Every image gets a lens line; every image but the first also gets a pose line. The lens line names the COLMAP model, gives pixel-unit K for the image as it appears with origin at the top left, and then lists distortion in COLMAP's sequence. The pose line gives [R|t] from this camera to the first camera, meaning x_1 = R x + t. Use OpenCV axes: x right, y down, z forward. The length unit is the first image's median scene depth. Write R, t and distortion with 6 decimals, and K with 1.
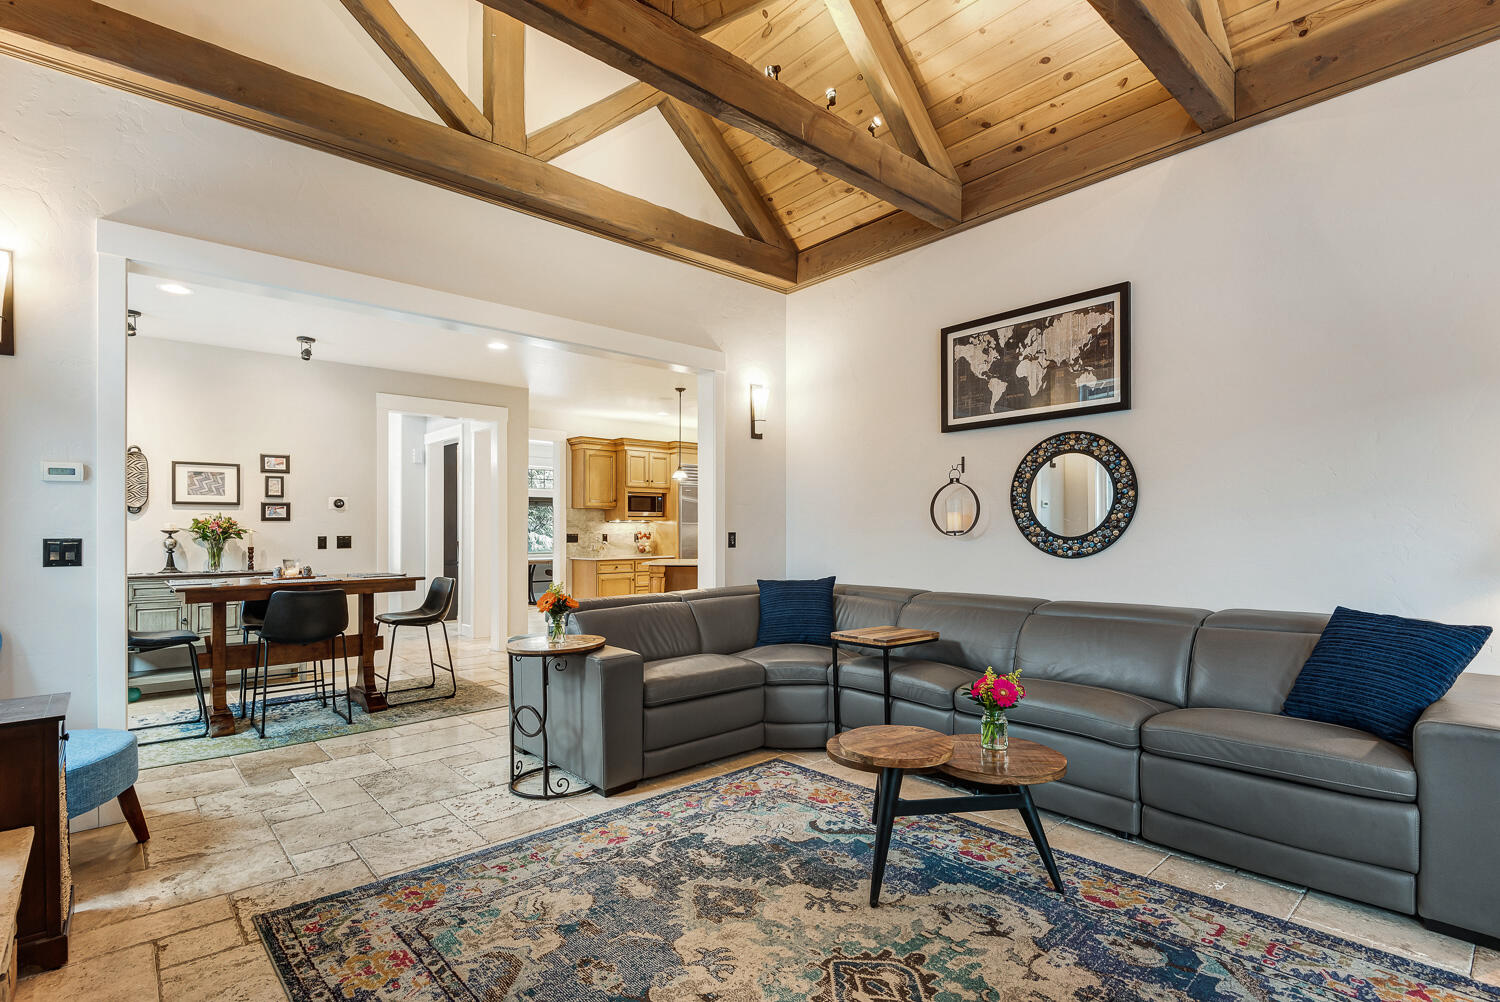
lens RADIAL K [[718.1, 0, 756.3], [0, 718.1, 526.4], [0, 0, 1]] dist [0.031862, -0.028008]
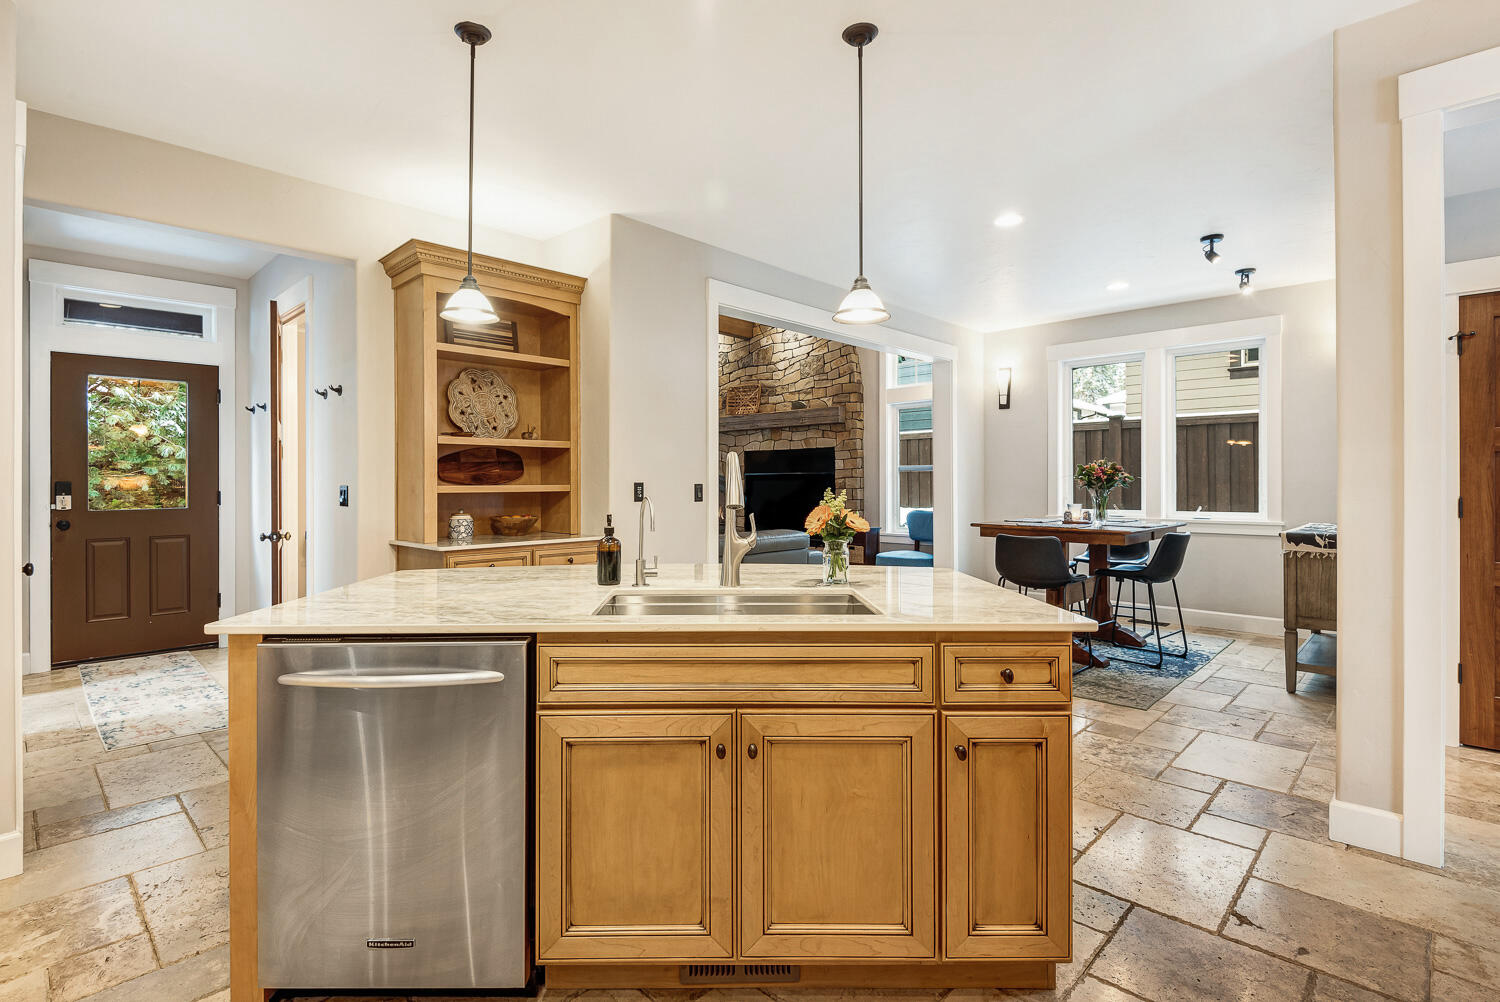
lens RADIAL K [[730.0, 0, 709.4], [0, 730.0, 474.9], [0, 0, 1]] dist [0.031159, -0.030905]
pose [[-0.999155, 0.006905, -0.040512, -0.048512], [0.007617, 0.999819, -0.017431, 0.018737], [0.040384, -0.017725, -0.999027, 2.606159]]
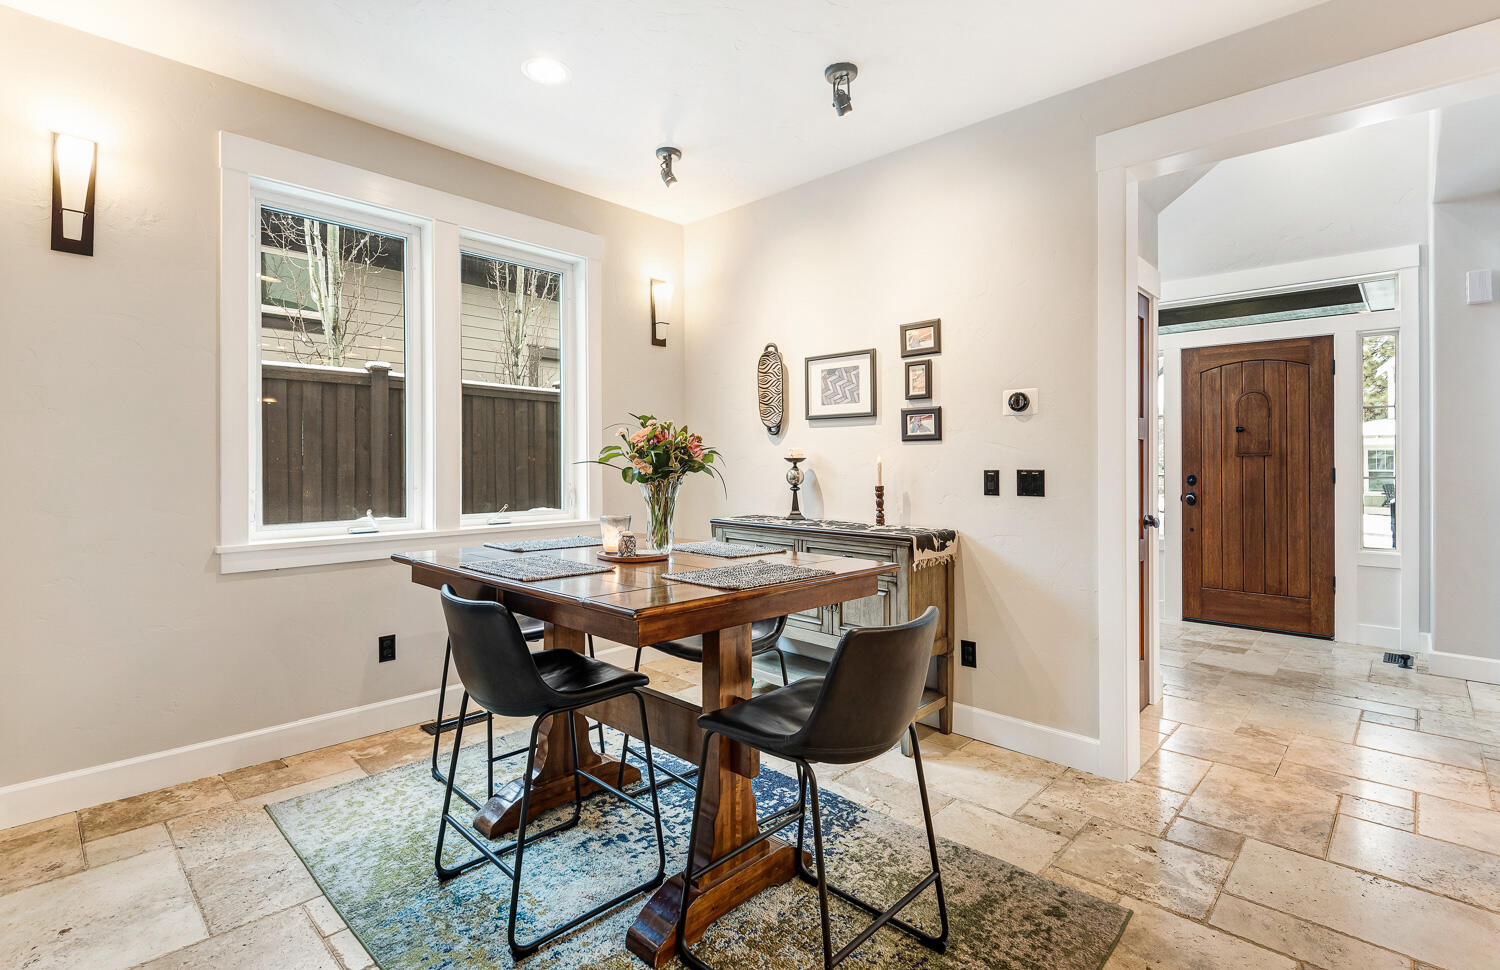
lens RADIAL K [[693.5, 0, 750.9], [0, 693.5, 460.6], [0, 0, 1]] dist [0.000983, 0.000061]
pose [[0.073691, 0.005221, -0.997267, -0.219619], [0.007471, 0.999955, 0.005787, 0.005063], [0.997253, -0.007877, 0.073649, 1.315239]]
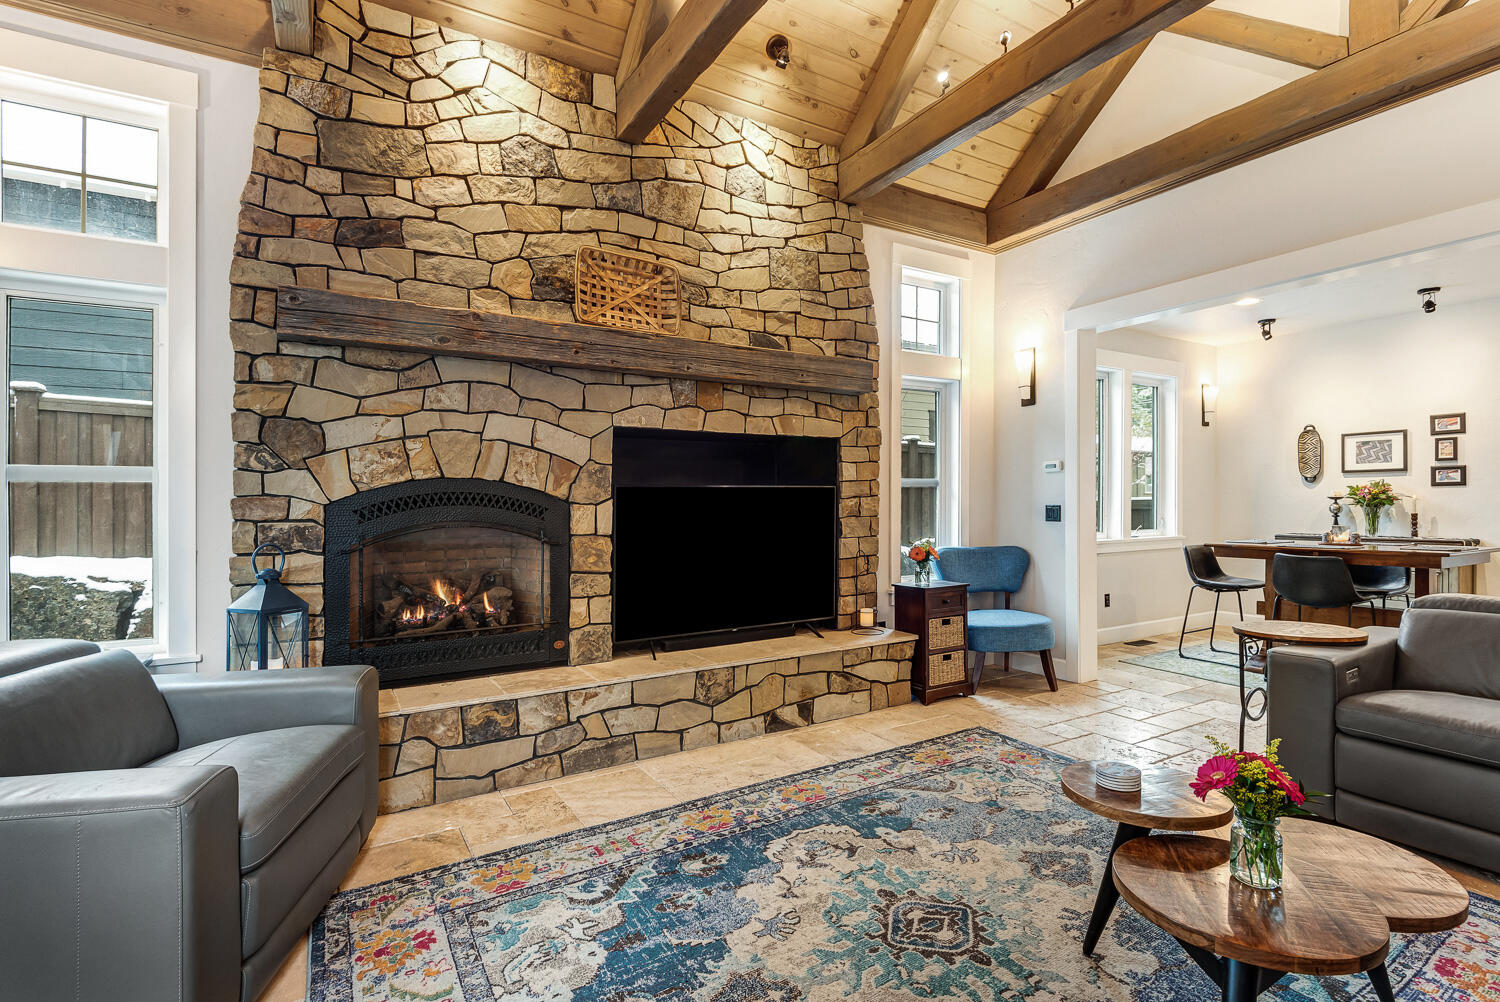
lens RADIAL K [[701.1, 0, 752.1], [0, 701.1, 503.5], [0, 0, 1]] dist [0.030581, -0.025241]
pose [[-0.184766, 0.008255, -0.982748, 0.616913], [0.014508, 0.999879, 0.005671, -0.005155], [0.982675, -0.013210, -0.184863, 0.460646]]
